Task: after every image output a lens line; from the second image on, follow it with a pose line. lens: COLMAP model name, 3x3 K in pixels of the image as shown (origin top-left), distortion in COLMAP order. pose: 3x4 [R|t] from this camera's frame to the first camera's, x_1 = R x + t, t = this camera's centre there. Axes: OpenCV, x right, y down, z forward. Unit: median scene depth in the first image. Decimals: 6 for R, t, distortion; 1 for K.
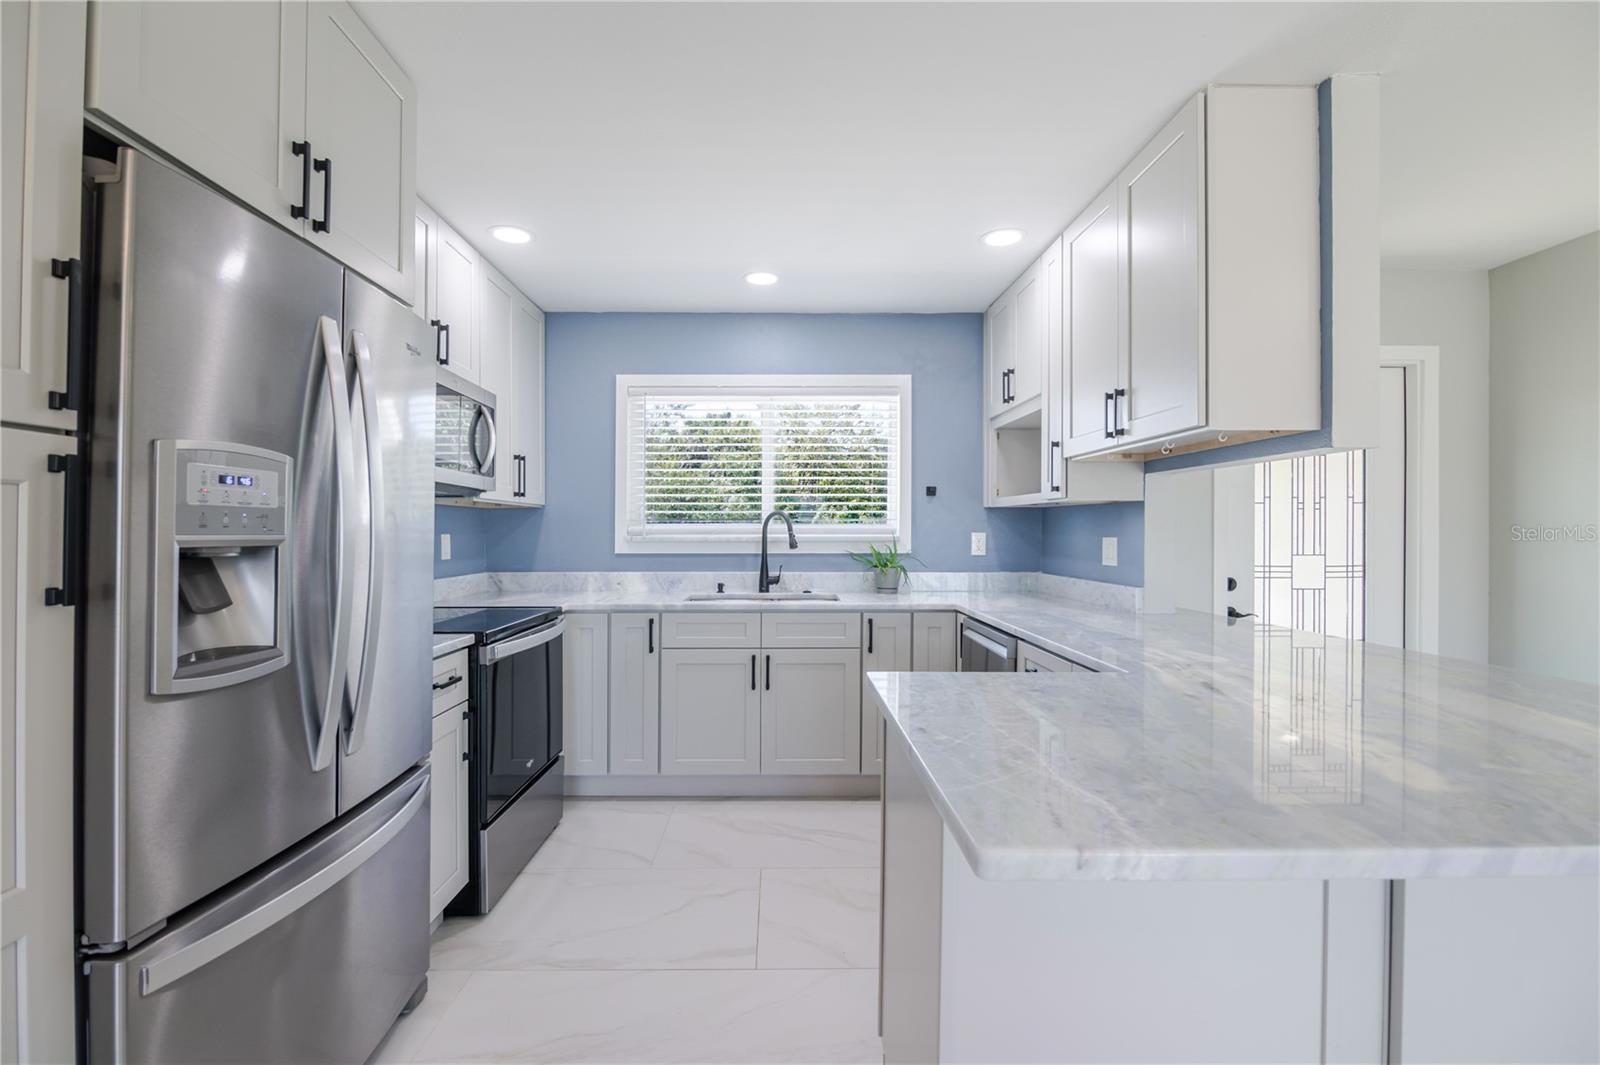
lens RADIAL K [[698.3, 0, 800.0], [0, 698.3, 532.5], [0, 0, 1]] dist [-0.014464, -0.000236]
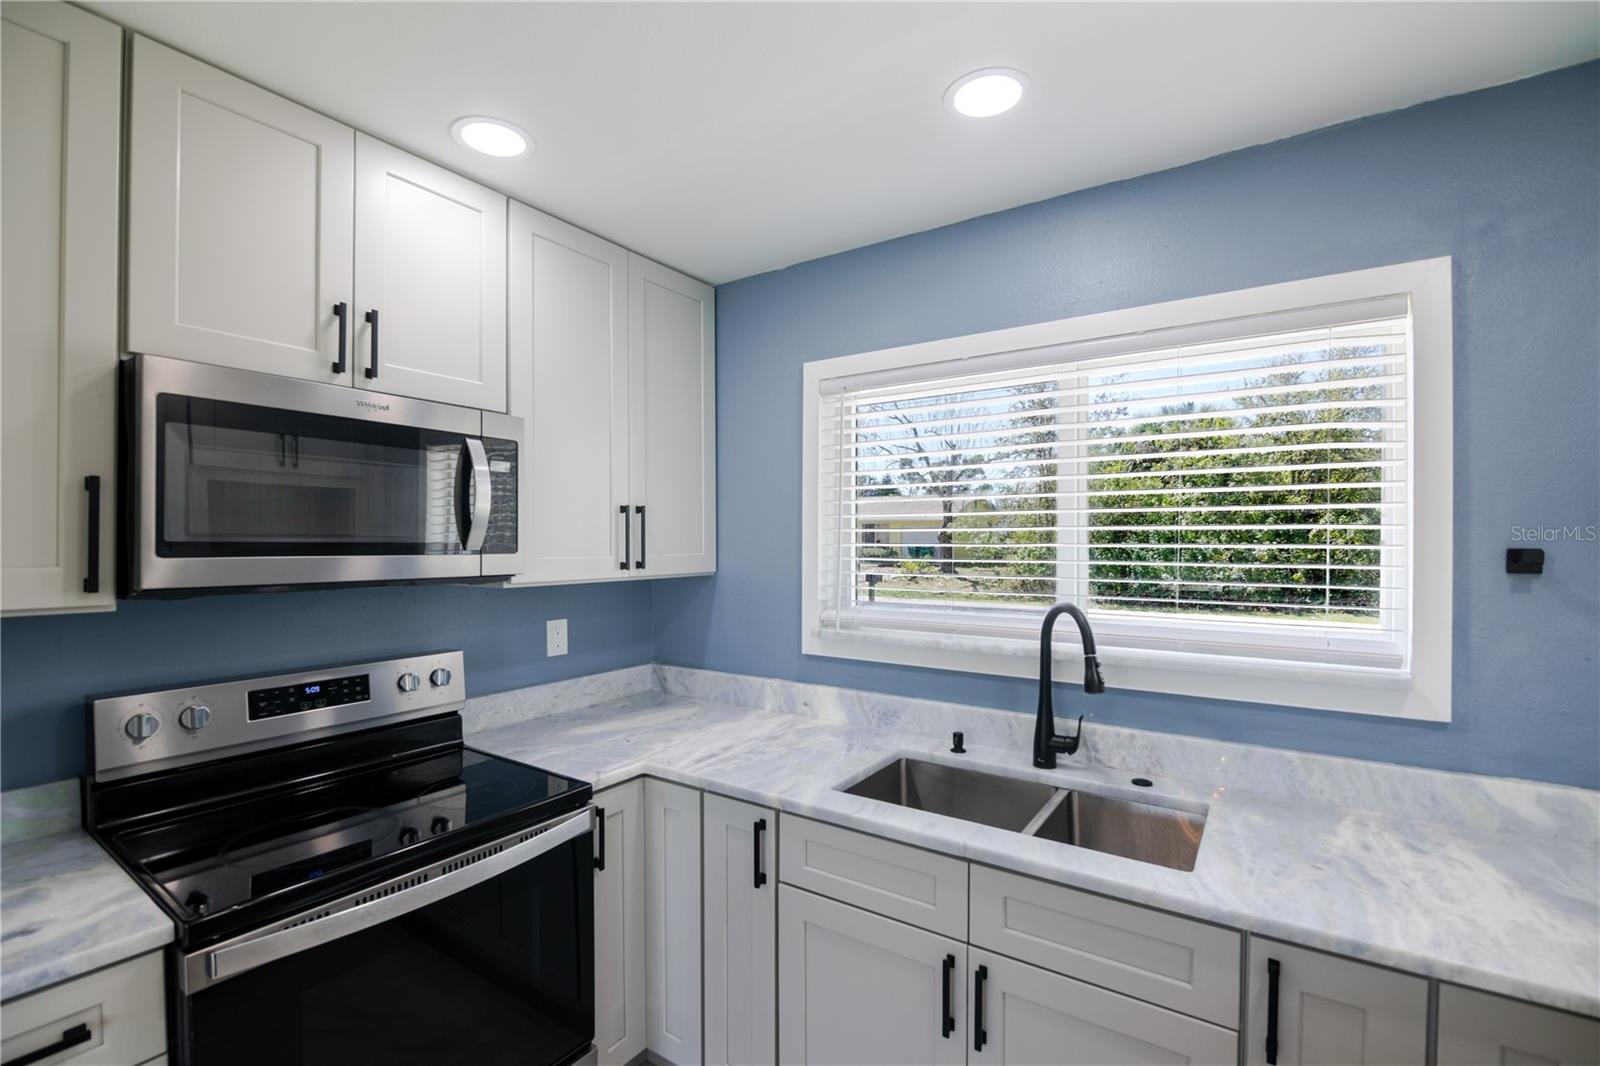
lens RADIAL K [[717.4, 0, 781.3], [0, 717.4, 540.1], [0, 0, 1]] dist [0.000187, -0.008826]
pose [[0.811117, 0.001031, -0.584882, 0.095291], [-0.003928, 0.999985, -0.003686, -0.071220], [0.584870, 0.005287, 0.811110, 0.499147]]
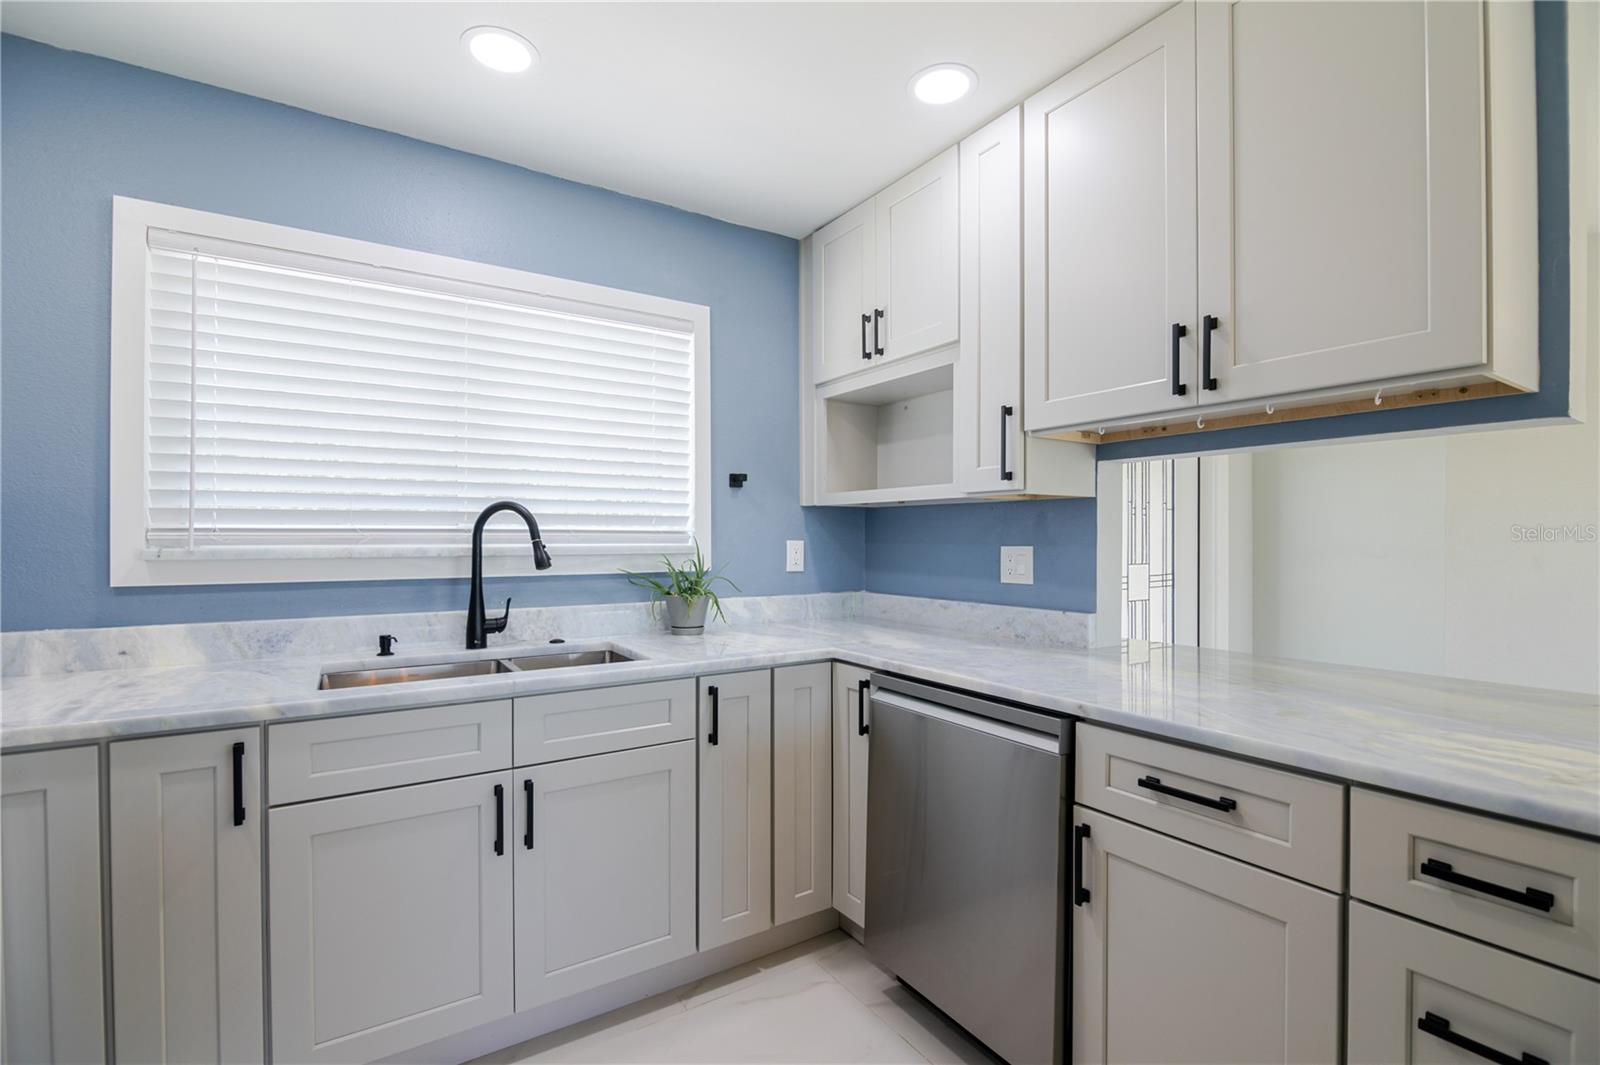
lens RADIAL K [[692.3, 0, 813.4], [0, 692.3, 544.6], [0, 0, 1]] dist [-0.013466, -0.000626]
pose [[0.848038, -0.003553, 0.529924, -0.118441], [0.000826, 0.999985, 0.005382, 0.000781], [-0.529936, -0.004126, 0.848028, 0.401286]]
